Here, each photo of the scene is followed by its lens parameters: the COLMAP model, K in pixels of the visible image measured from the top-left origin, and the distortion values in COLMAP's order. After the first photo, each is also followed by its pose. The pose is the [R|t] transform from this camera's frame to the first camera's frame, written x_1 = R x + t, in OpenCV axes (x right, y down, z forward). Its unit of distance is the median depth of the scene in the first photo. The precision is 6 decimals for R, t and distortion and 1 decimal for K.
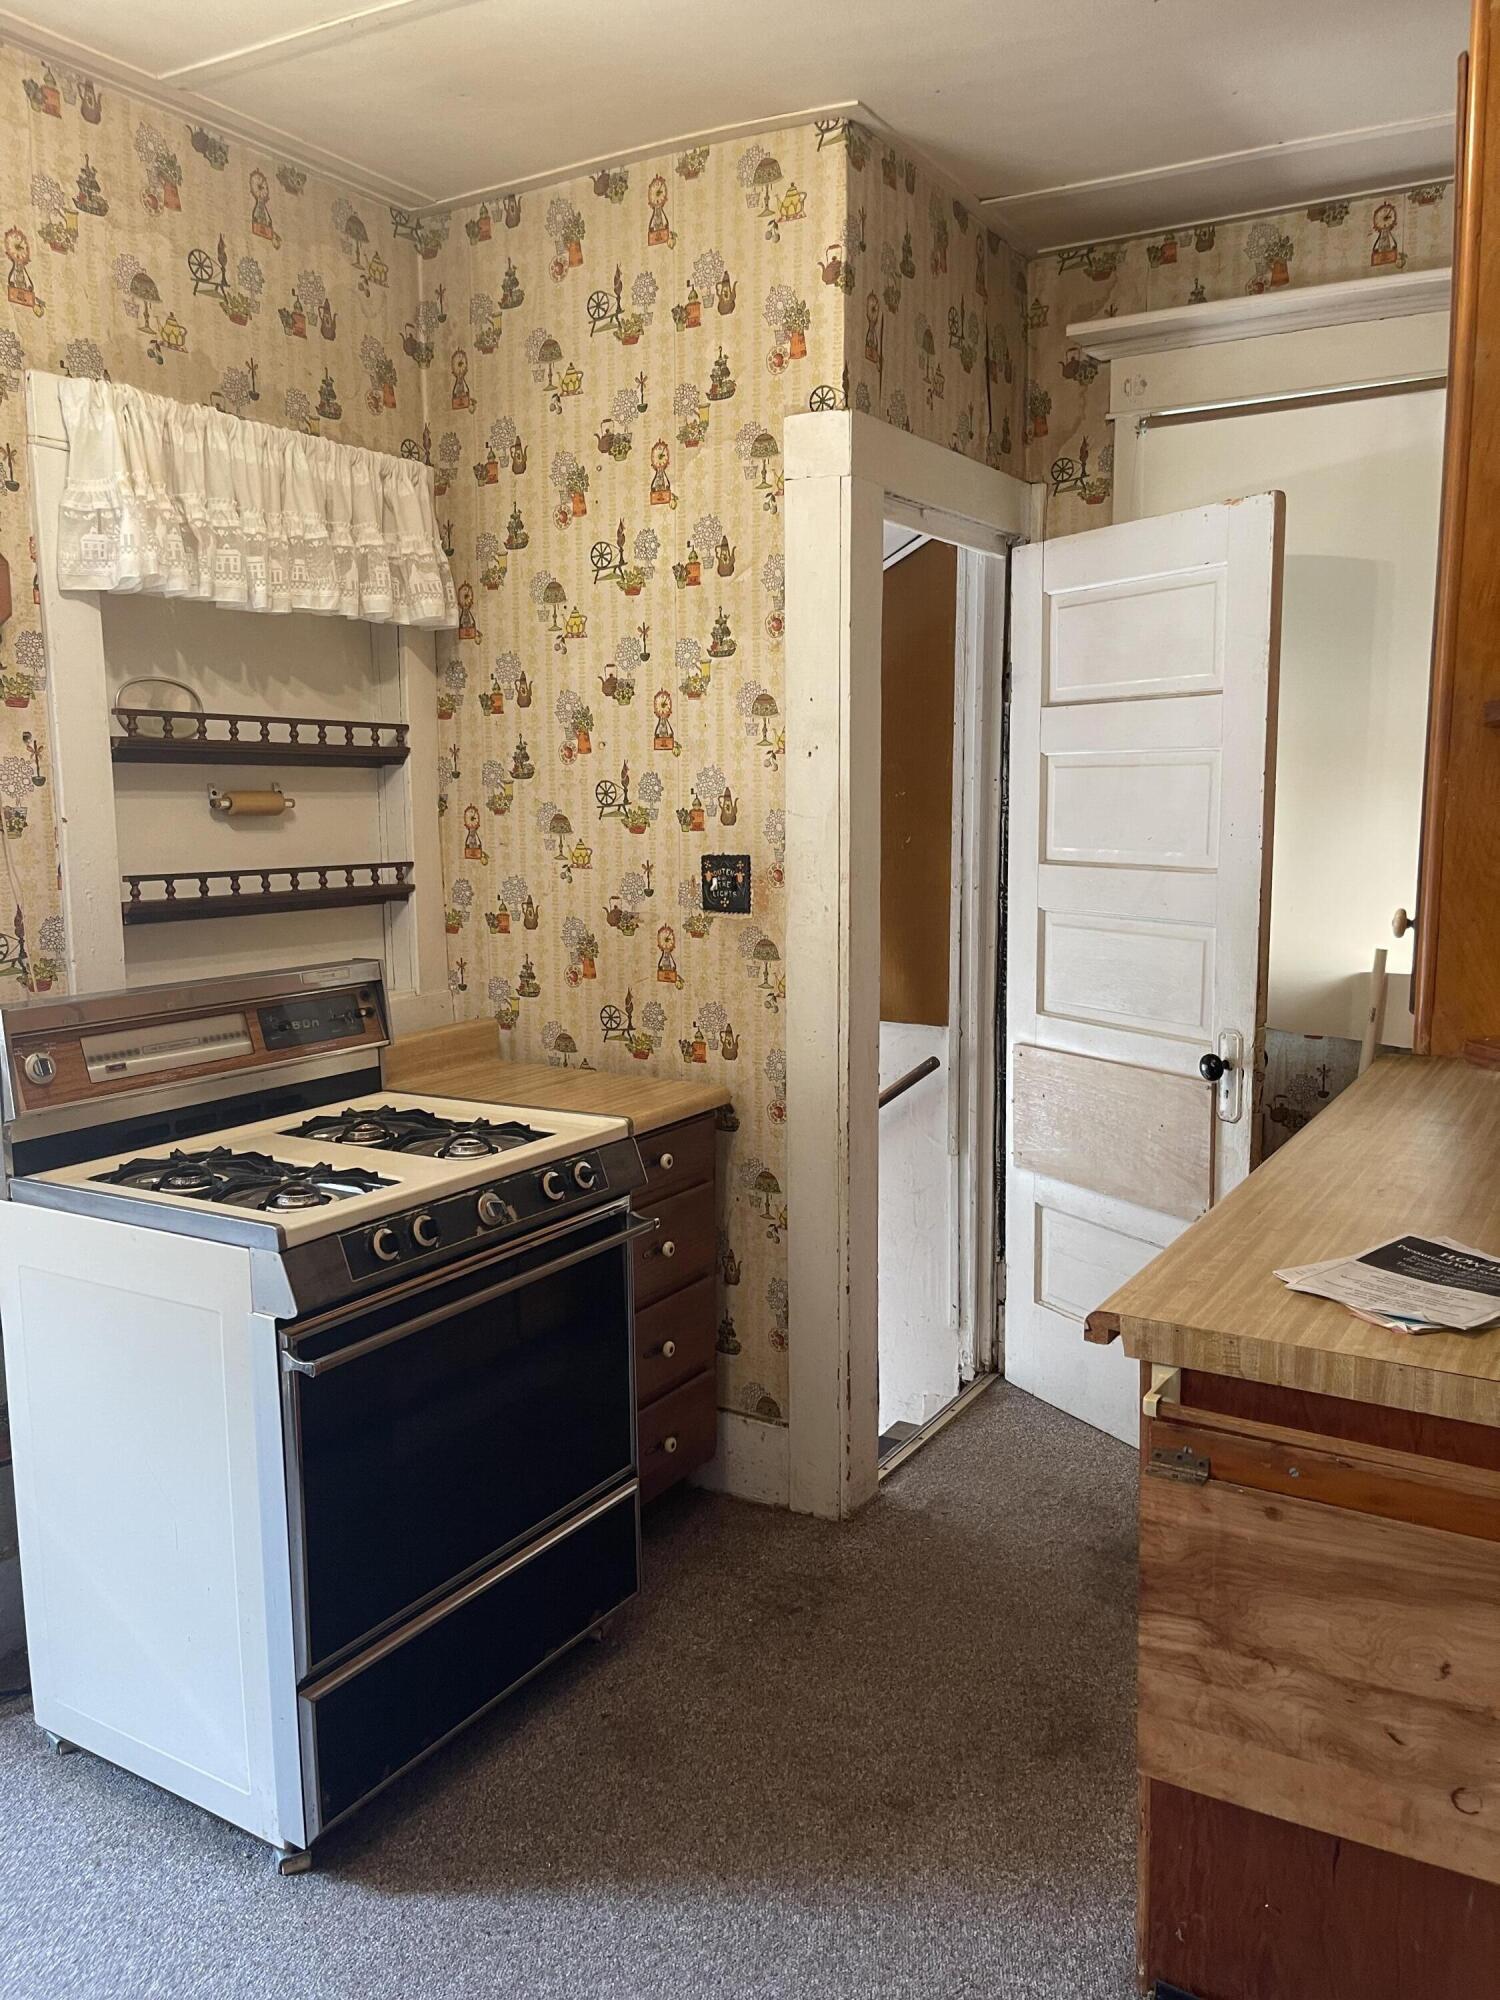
lens RADIAL K [[1534.0, 0, 760.9], [0, 1534.0, 1013.8], [0, 0, 1]] dist [0.054689, -0.083828]
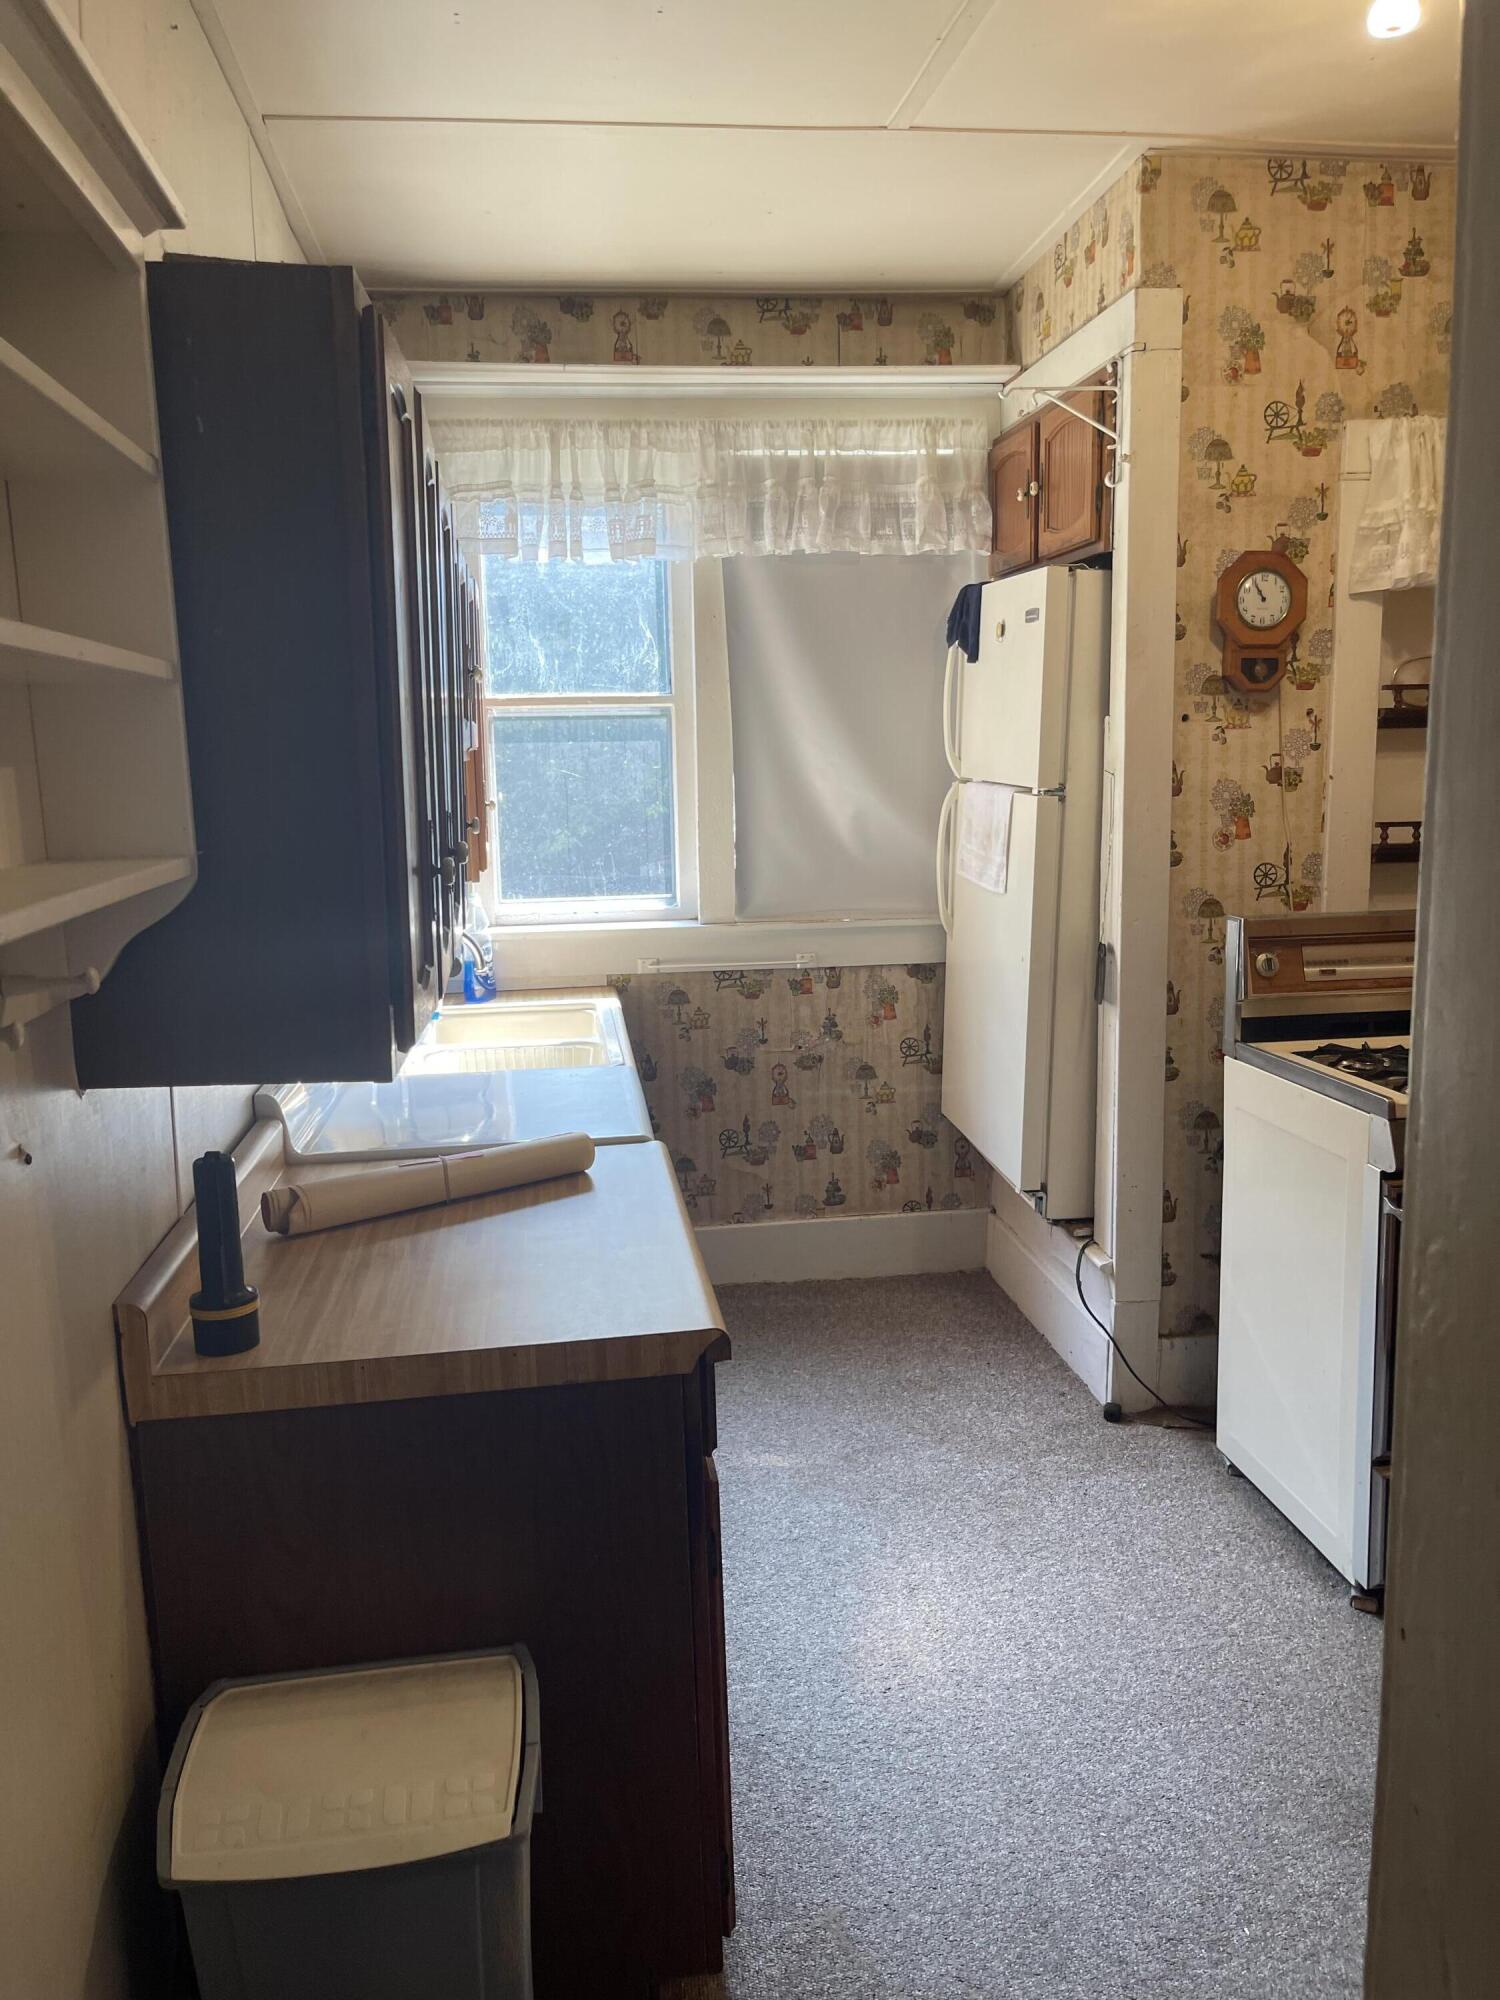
lens RADIAL K [[1534.0, 0, 741.3], [0, 1534.0, 1015.2], [0, 0, 1]] dist [0.054689, -0.083828]
pose [[0.622595, 0.118694, -0.773490, 0.255063], [-0.089766, 0.992738, 0.080084, 0.010703], [0.777379, 0.019573, 0.628728, -0.172031]]
